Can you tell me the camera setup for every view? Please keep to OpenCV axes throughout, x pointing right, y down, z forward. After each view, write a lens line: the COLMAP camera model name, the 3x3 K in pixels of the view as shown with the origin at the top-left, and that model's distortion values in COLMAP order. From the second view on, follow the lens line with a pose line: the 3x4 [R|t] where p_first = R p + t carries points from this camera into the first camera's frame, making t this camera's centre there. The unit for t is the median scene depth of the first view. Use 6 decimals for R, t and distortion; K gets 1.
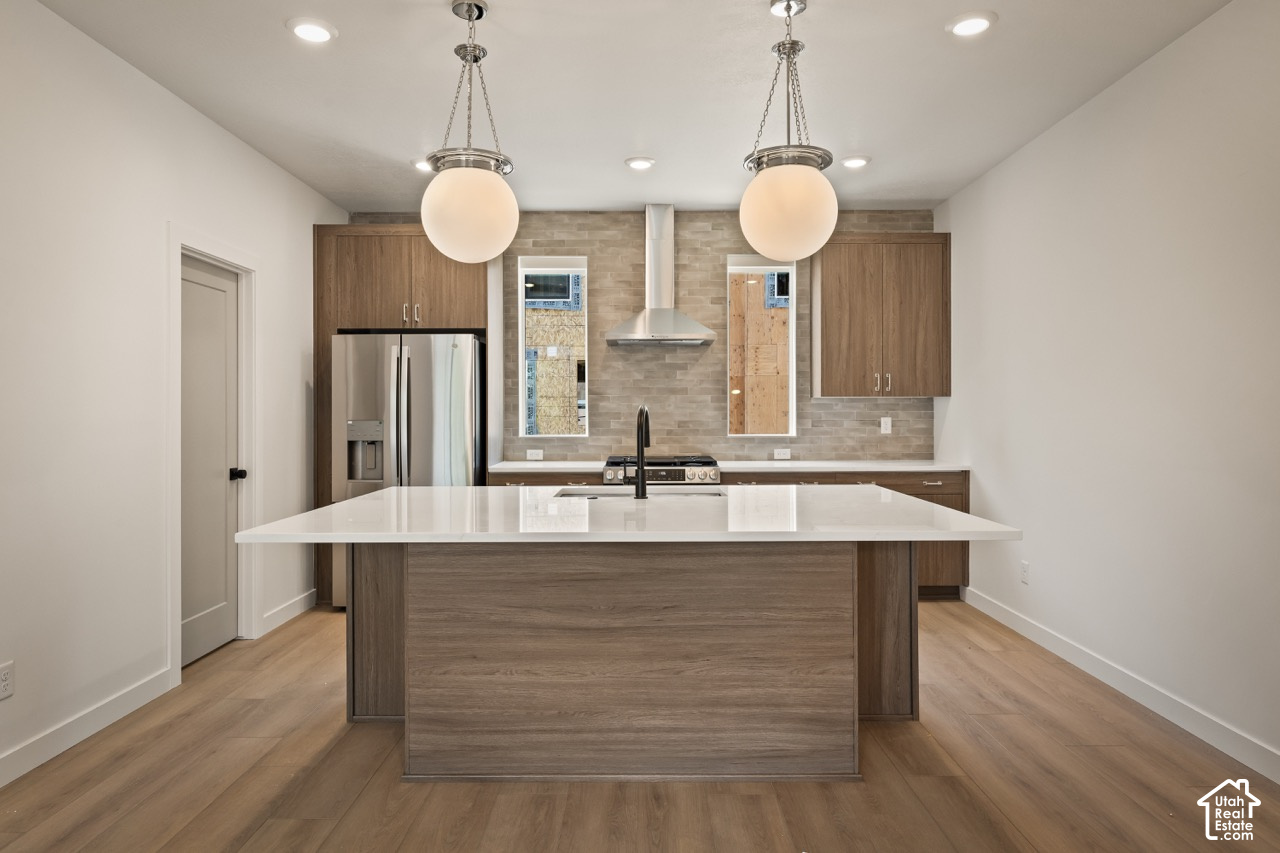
lens RADIAL K [[794.0, 0, 635.7], [0, 794.0, 420.9], [0, 0, 1]] dist [0.000021, 0.000858]
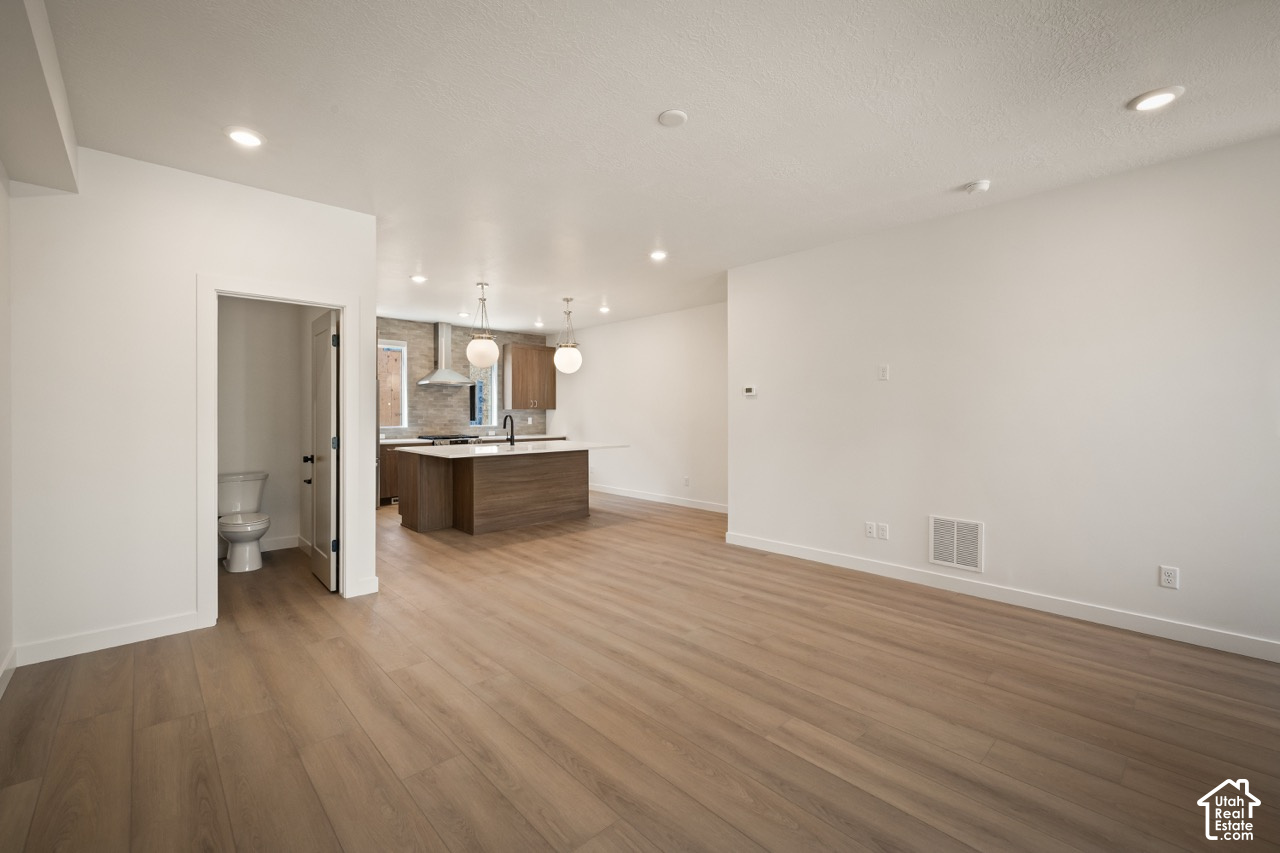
lens RADIAL K [[537.2, 0, 640.1], [0, 537.2, 419.8], [0, 0, 1]] dist [0.000122, -0.000093]
pose [[0.726062, -0.005850, 0.687605, -0.627259], [0.004046, 0.999983, 0.004235, -0.003675], [-0.687618, -0.000293, 0.726073, -0.488155]]
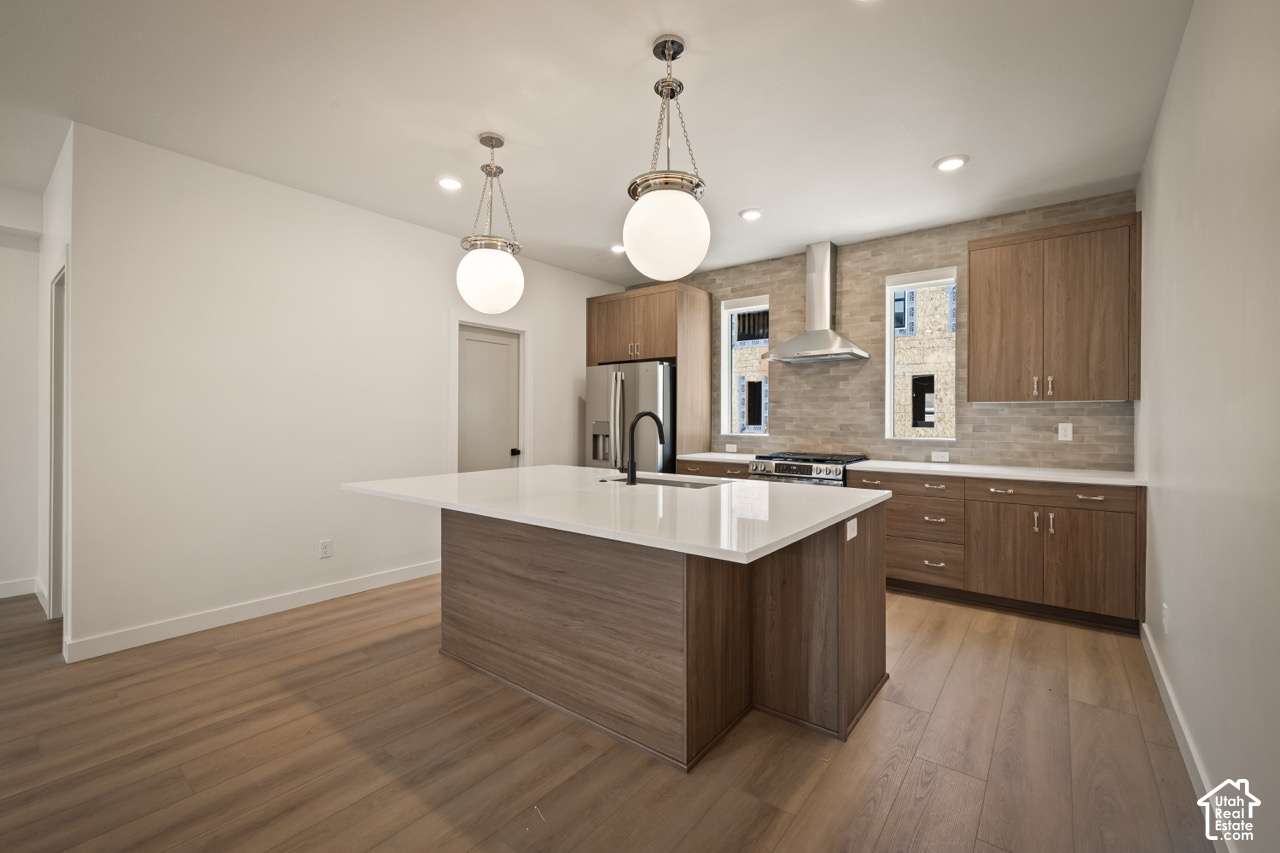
lens RADIAL K [[537.2, 0, 642.6], [0, 537.2, 424.5], [0, 0, 1]] dist [0.000122, -0.000093]
pose [[0.792388, 0.012390, -0.609891, 0.324879], [-0.010489, 0.999923, 0.006686, -0.001974], [0.609927, 0.001099, 0.792457, 0.201687]]
